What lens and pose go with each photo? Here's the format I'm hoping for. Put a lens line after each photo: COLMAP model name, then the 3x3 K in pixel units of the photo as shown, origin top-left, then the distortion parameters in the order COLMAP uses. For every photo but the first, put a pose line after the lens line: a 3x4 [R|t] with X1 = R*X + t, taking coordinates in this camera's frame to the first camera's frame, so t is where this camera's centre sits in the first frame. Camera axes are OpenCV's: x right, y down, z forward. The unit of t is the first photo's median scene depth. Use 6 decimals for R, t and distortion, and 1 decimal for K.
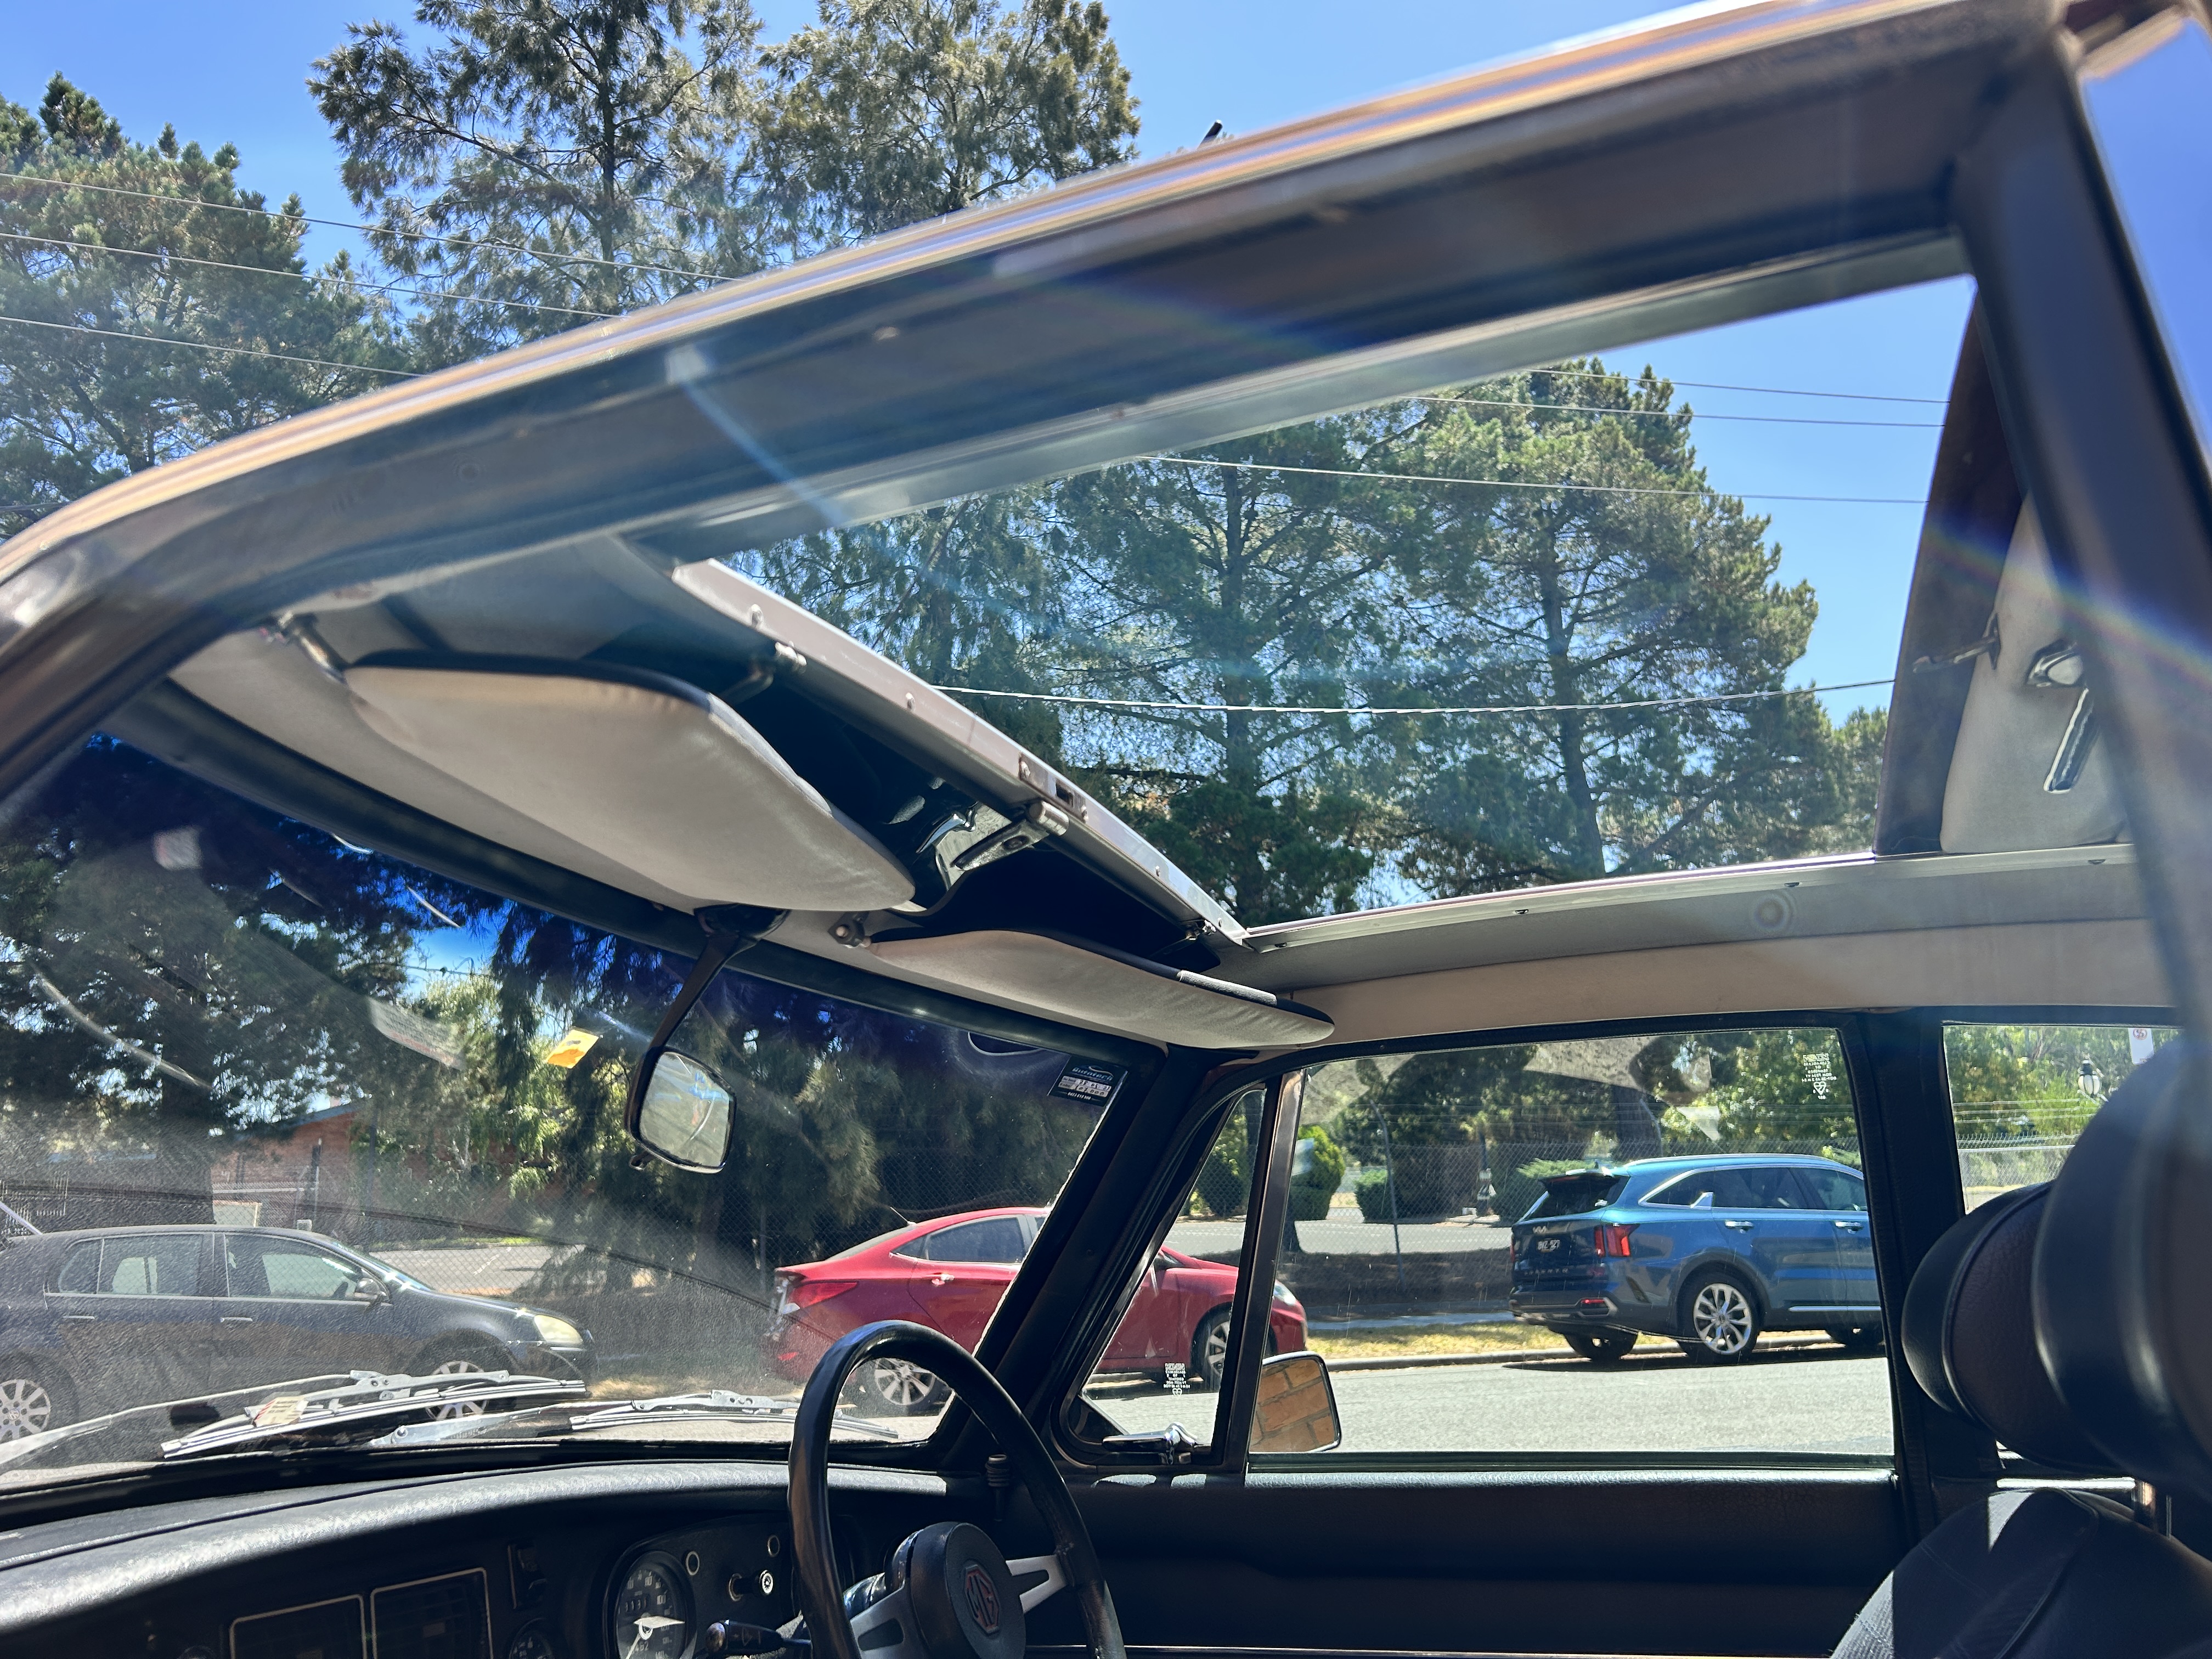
lens RADIAL K [[1669.7, 0, 1104.7], [0, 1669.7, 834.2], [0, 0, 1]] dist [0.038094, -0.041973]
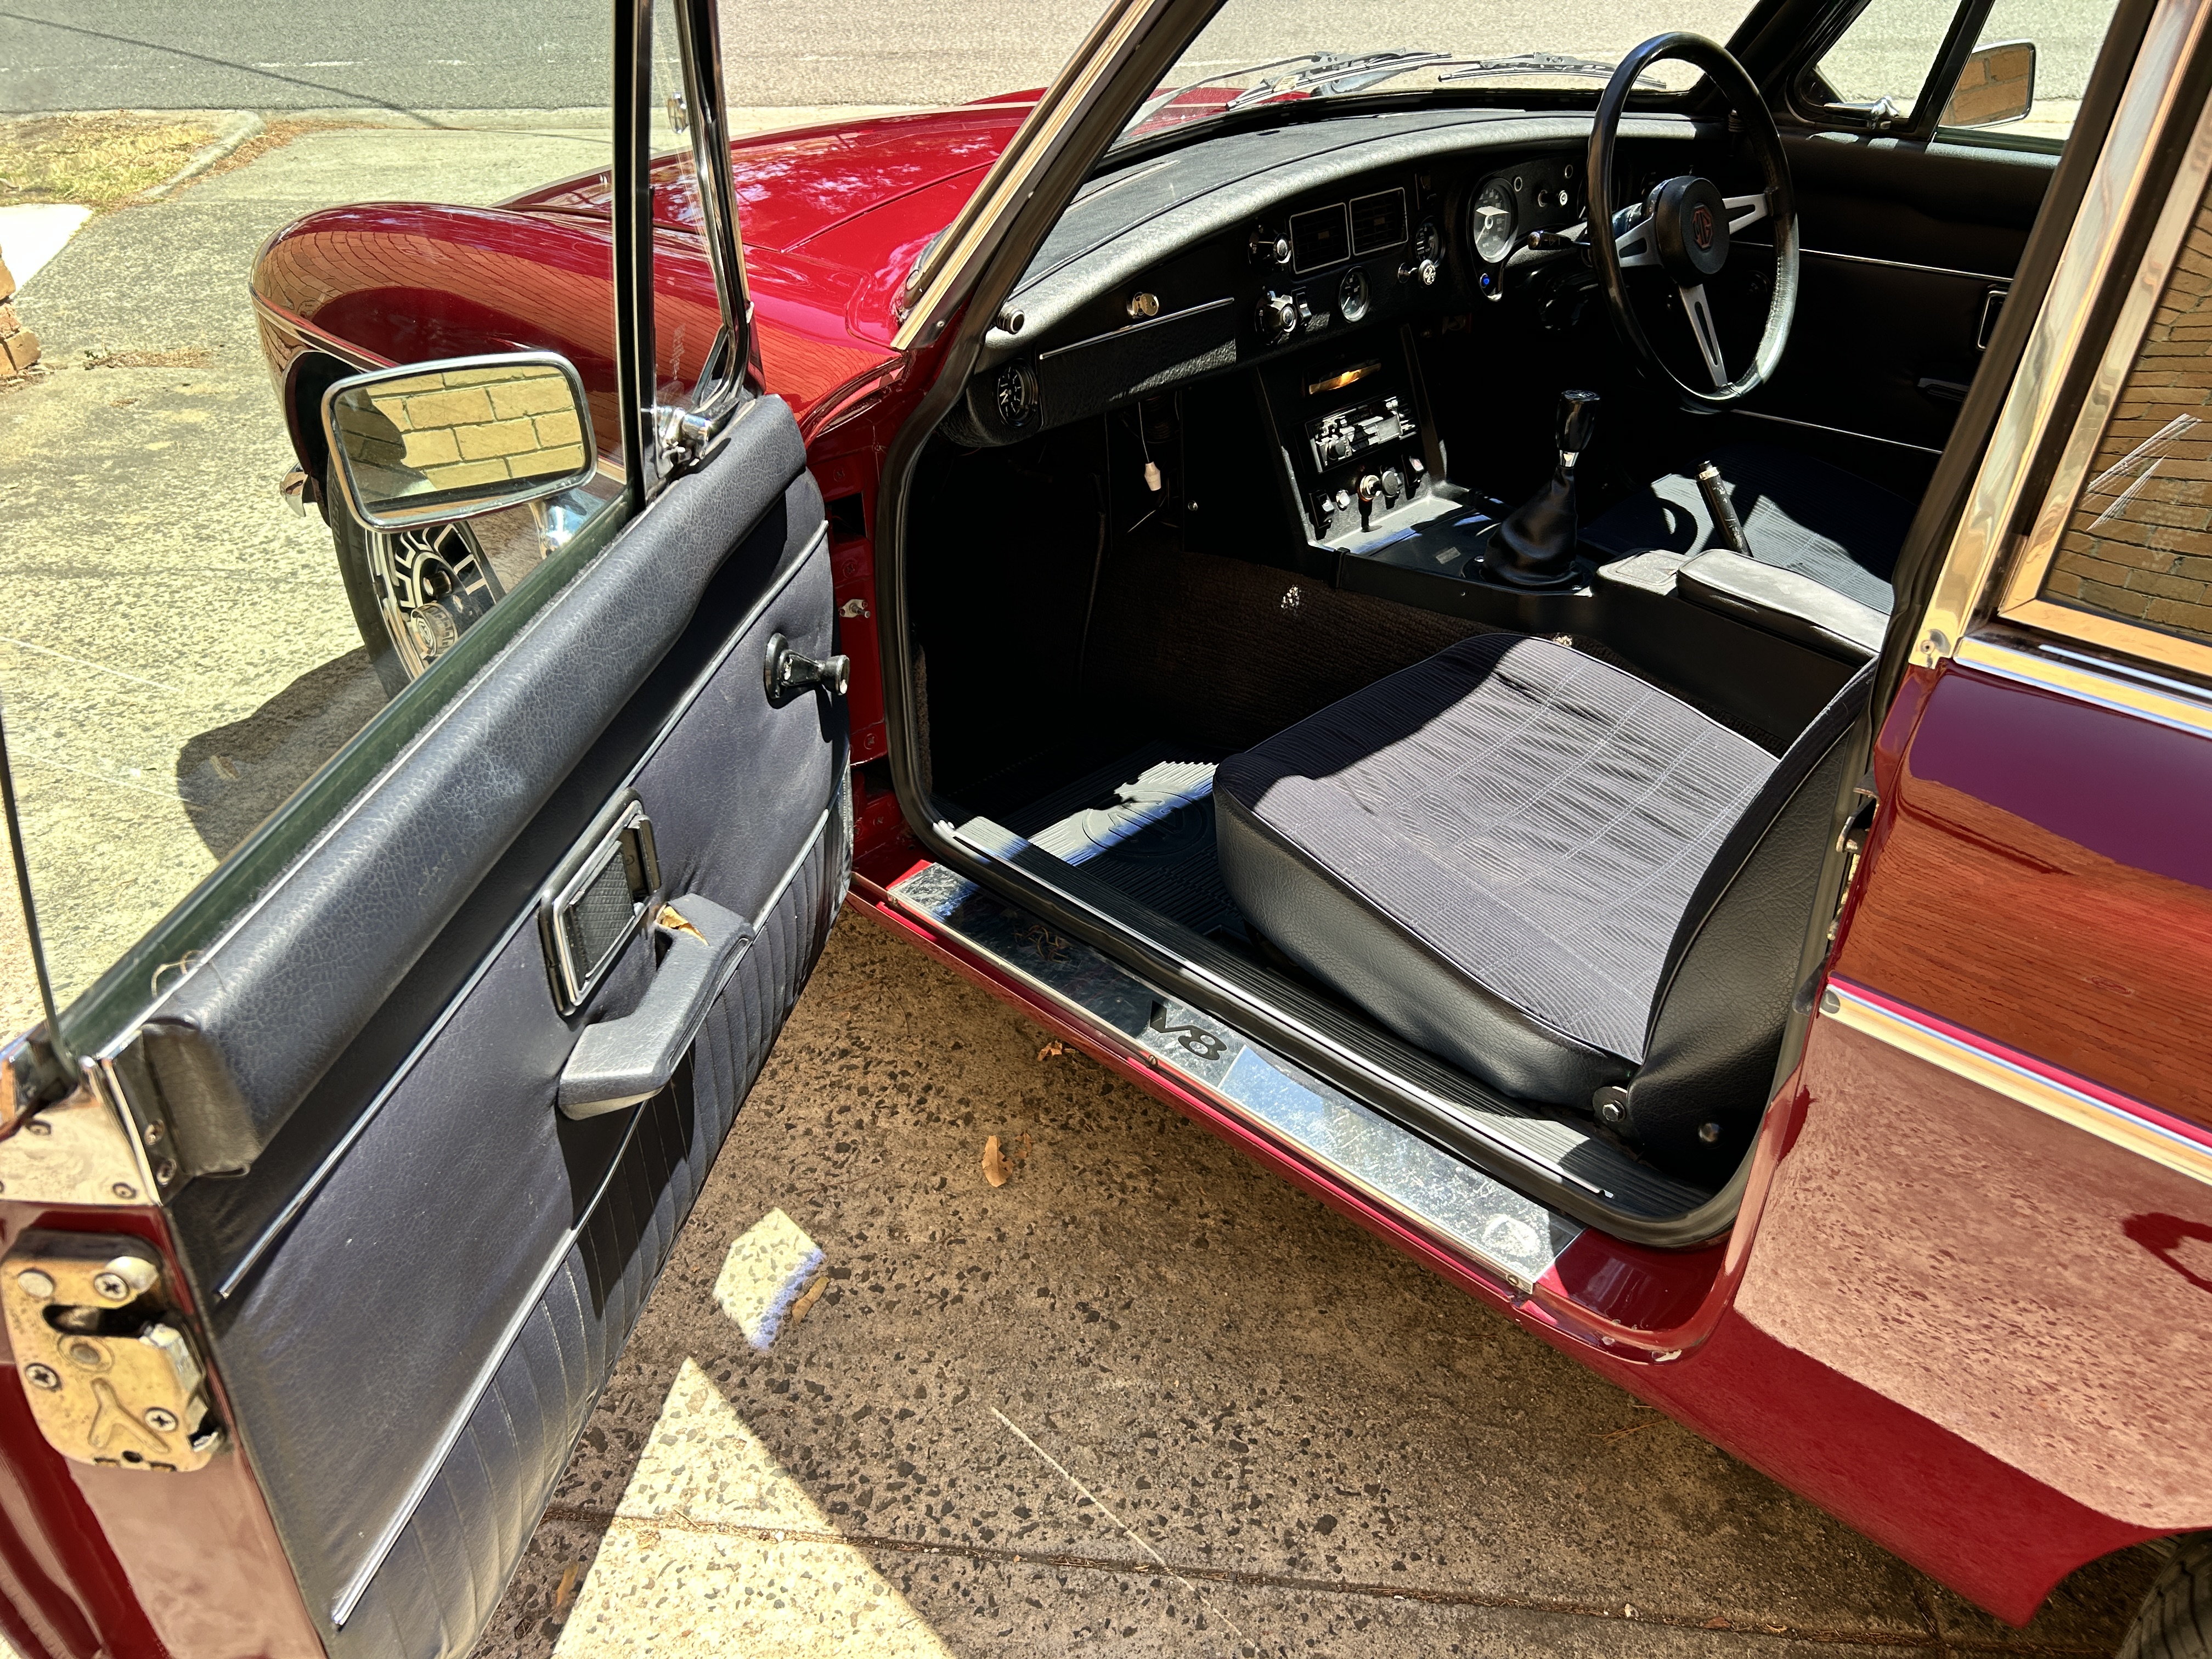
lens RADIAL K [[1669.7, 0, 1092.5], [0, 1669.7, 835.1], [0, 0, 1]] dist [0.038094, -0.041973]
pose [[0.916682, 0.227817, -0.328320, 0.046408], [0.097516, 0.669223, 0.736635, -0.358743], [0.387537, -0.707277, 0.591248, -0.522090]]
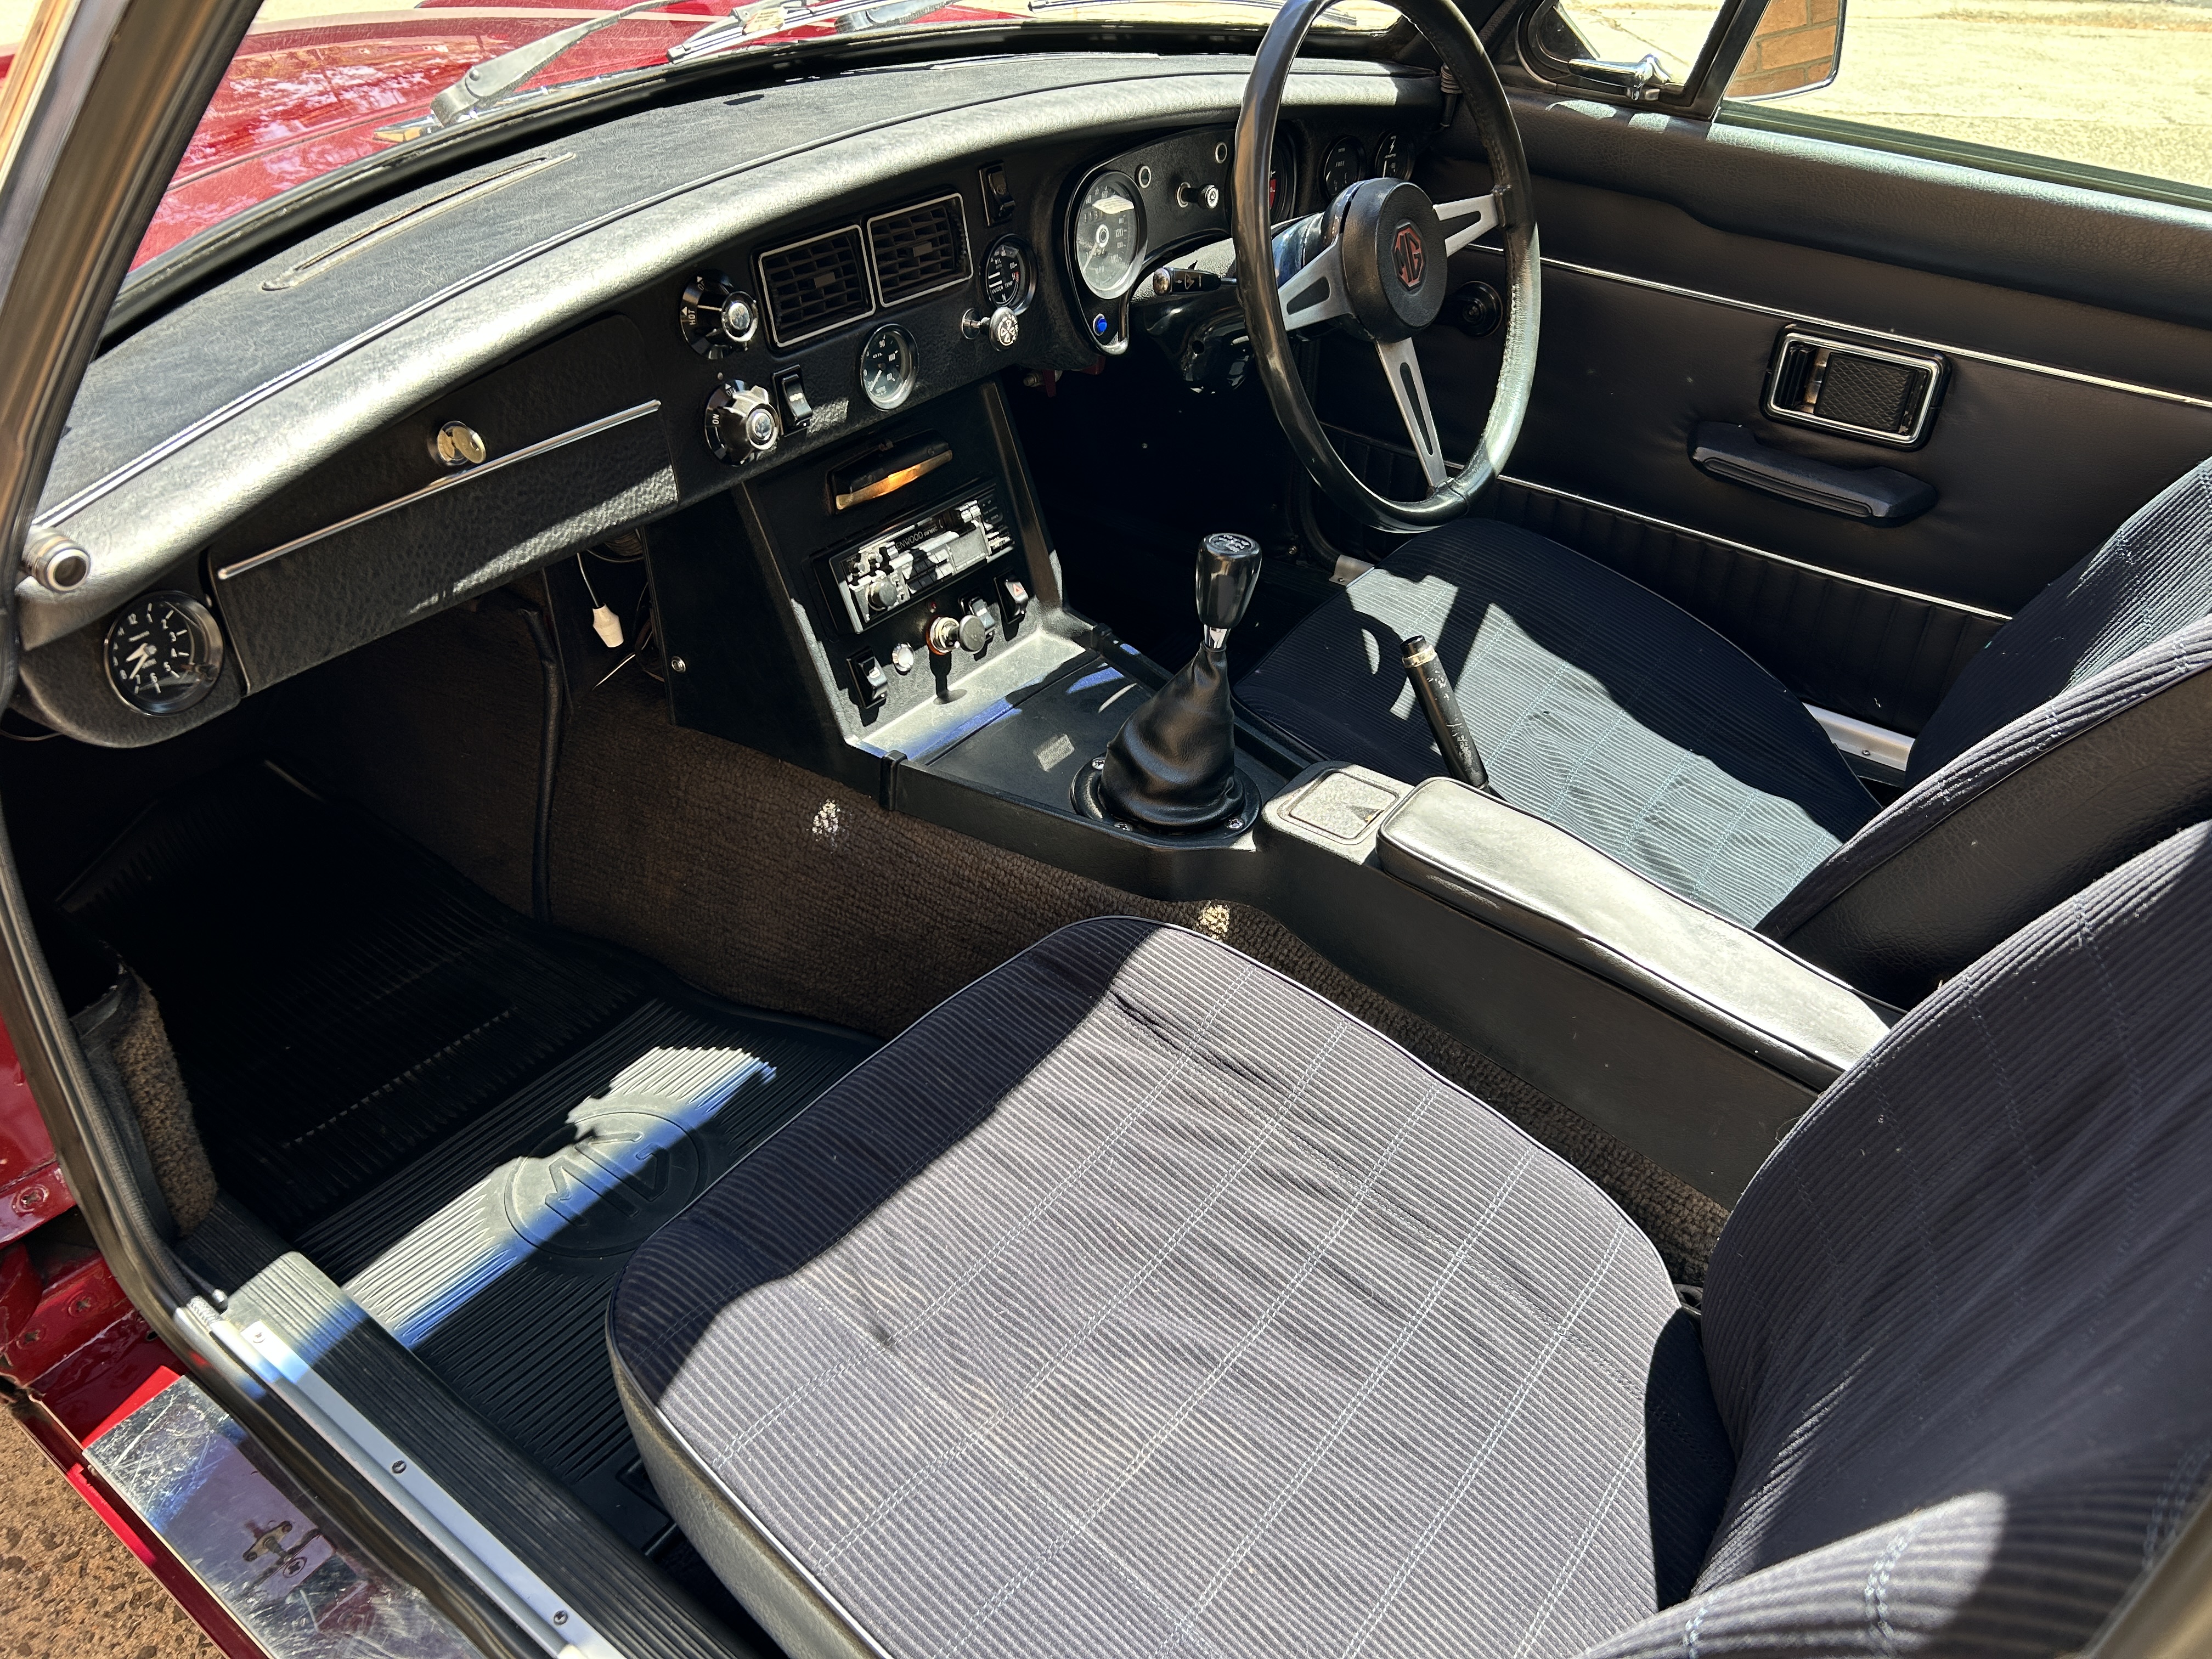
lens RADIAL K [[1669.7, 0, 1100.2], [0, 1669.7, 834.3], [0, 0, 1]] dist [0.038094, -0.041973]
pose [[0.963584, 0.210194, -0.165299, -0.009106], [0.003853, 0.607183, 0.794553, -0.157497], [0.267377, -0.766255, 0.584262, 0.051521]]
